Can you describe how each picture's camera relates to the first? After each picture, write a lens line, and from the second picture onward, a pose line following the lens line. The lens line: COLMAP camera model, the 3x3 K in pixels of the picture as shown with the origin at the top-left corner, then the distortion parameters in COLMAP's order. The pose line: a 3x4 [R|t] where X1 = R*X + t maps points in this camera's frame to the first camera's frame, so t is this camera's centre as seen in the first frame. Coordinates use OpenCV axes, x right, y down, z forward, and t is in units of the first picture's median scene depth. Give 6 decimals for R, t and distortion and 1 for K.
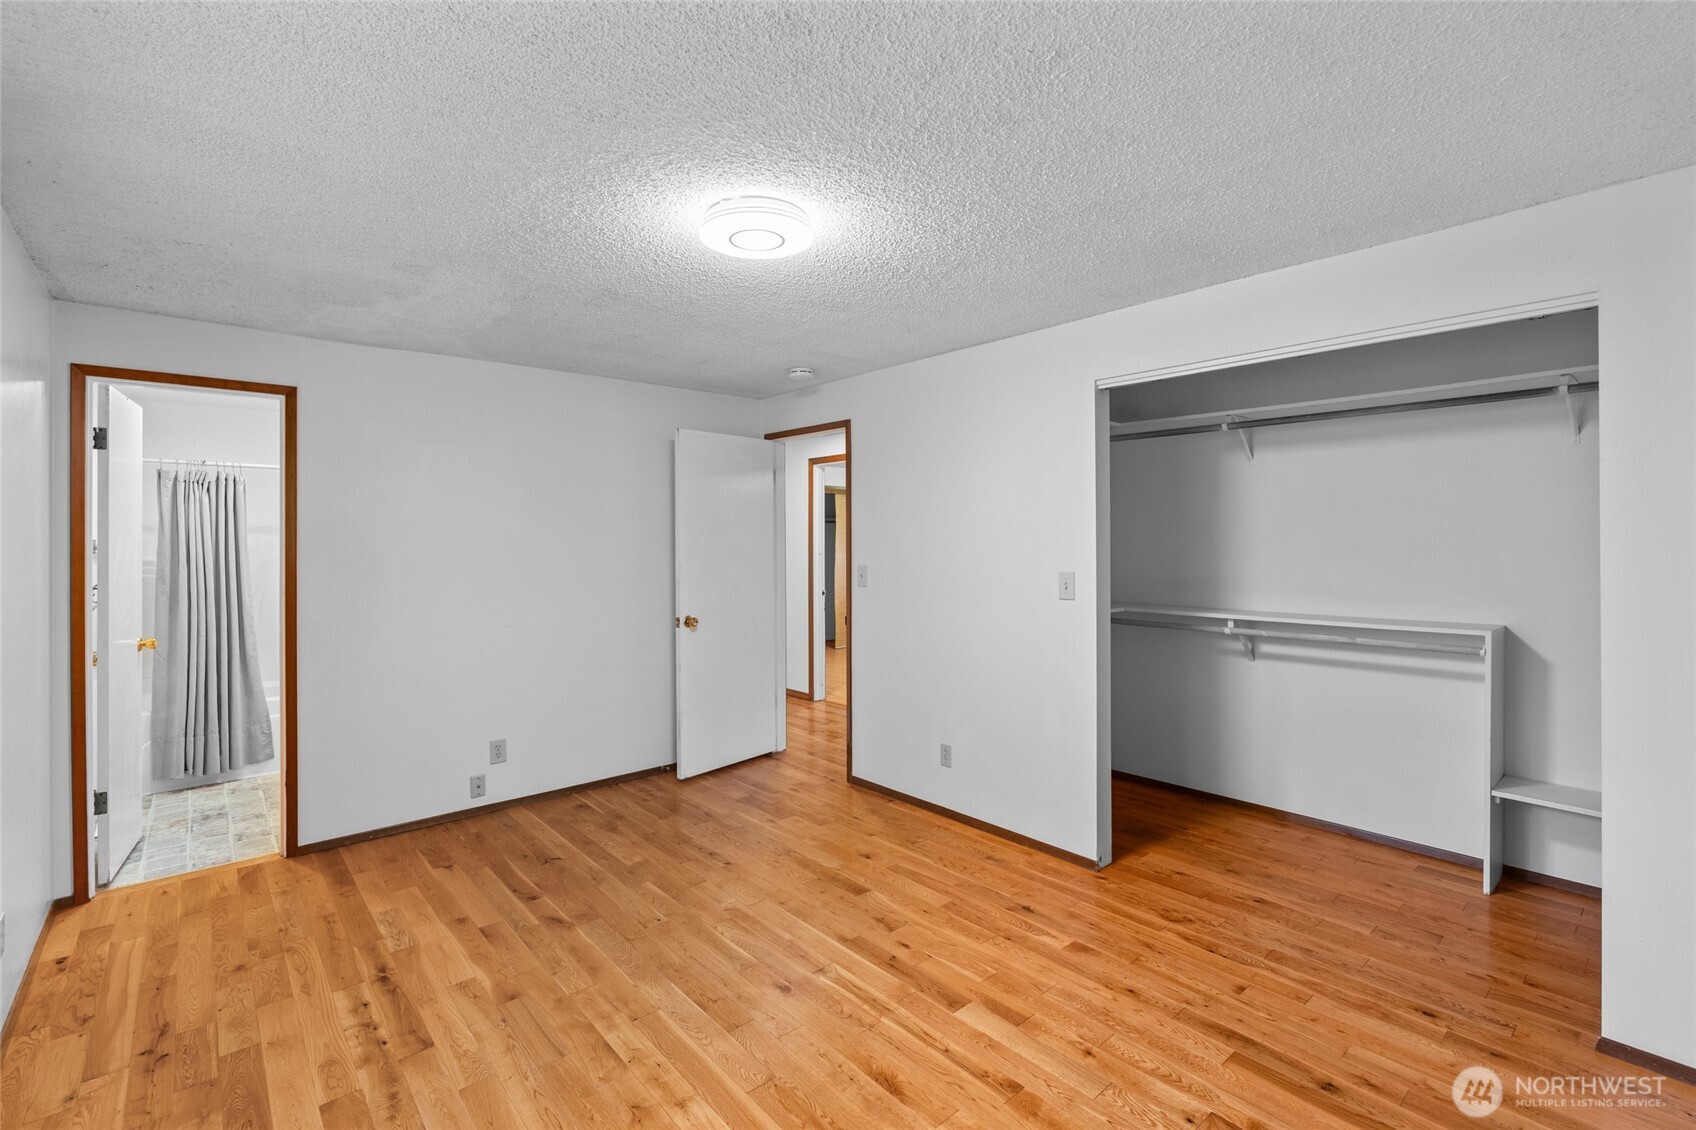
lens RADIAL K [[758.6, 0, 856.2], [0, 758.6, 553.0], [0, 0, 1]] dist [-0.001709, 0.001073]
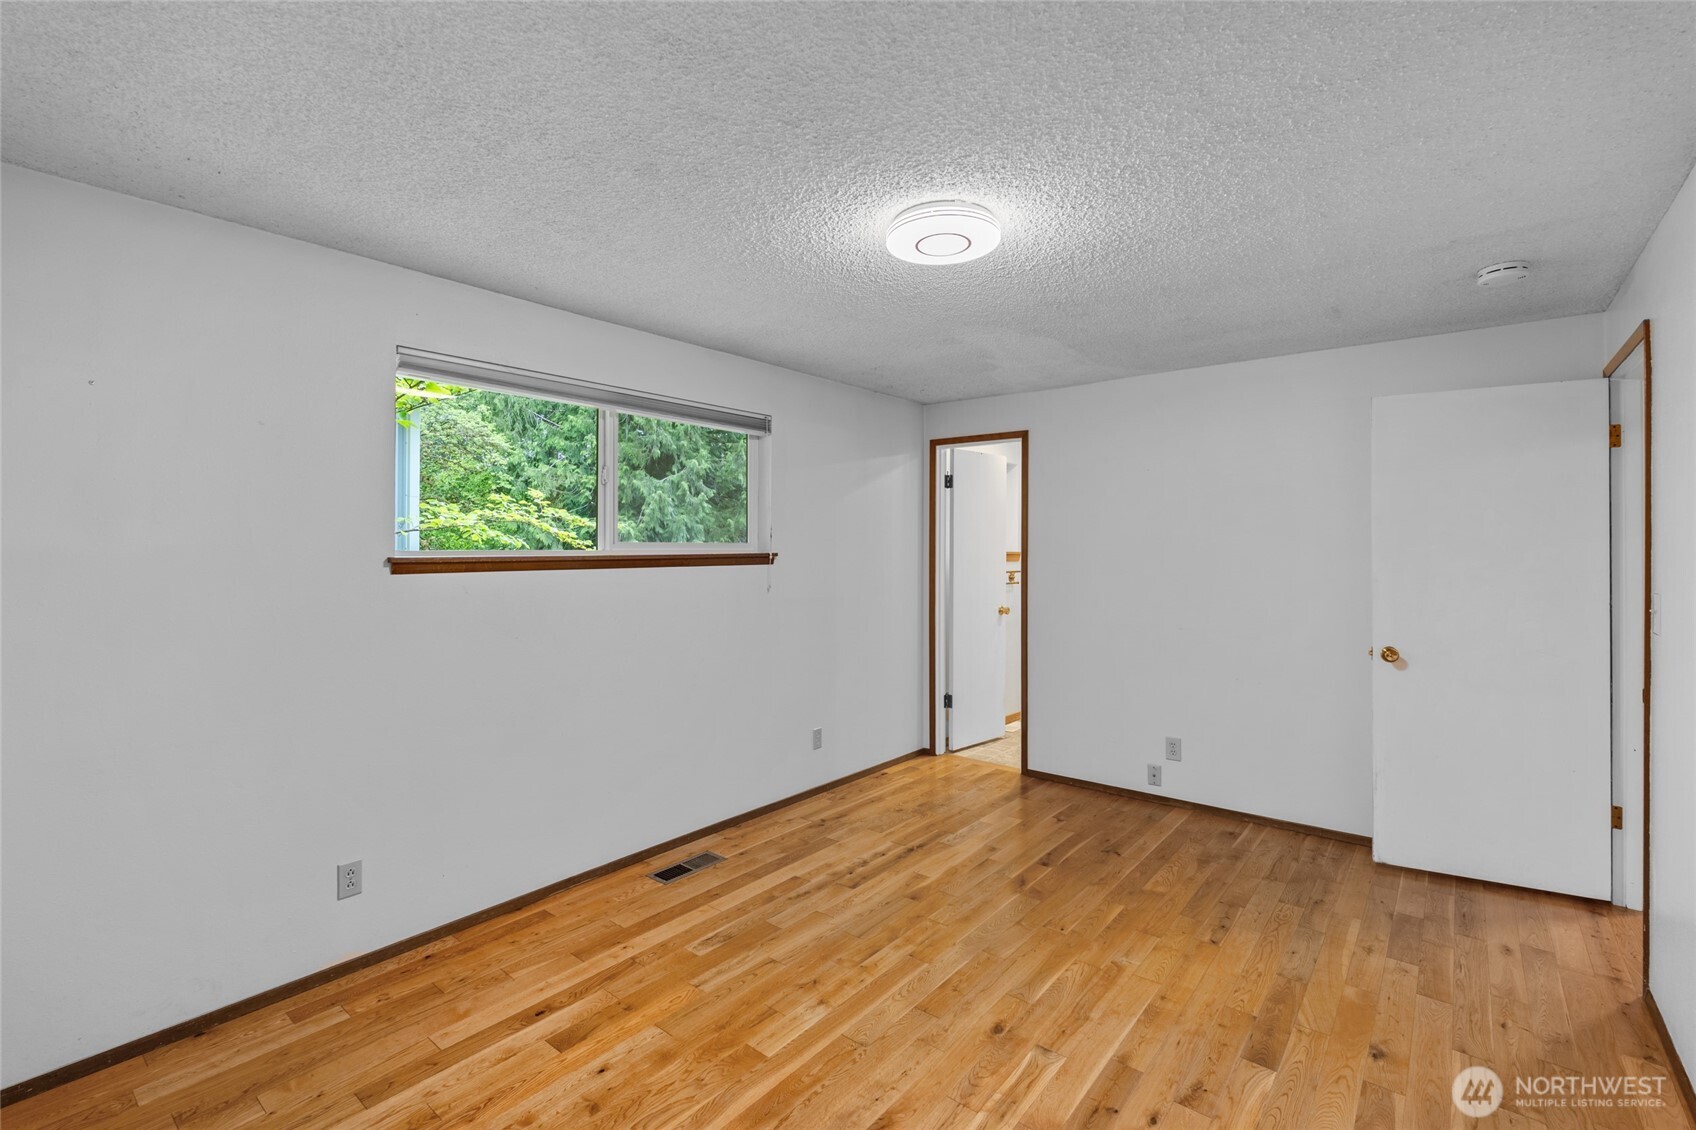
lens RADIAL K [[758.6, 0, 856.3], [0, 758.6, 551.6], [0, 0, 1]] dist [-0.001709, 0.001073]
pose [[0.170796, 0.013697, -0.985211, 0.603474], [-0.021197, 0.999723, 0.010225, -0.009541], [0.985078, 0.019137, 0.171039, 0.513792]]
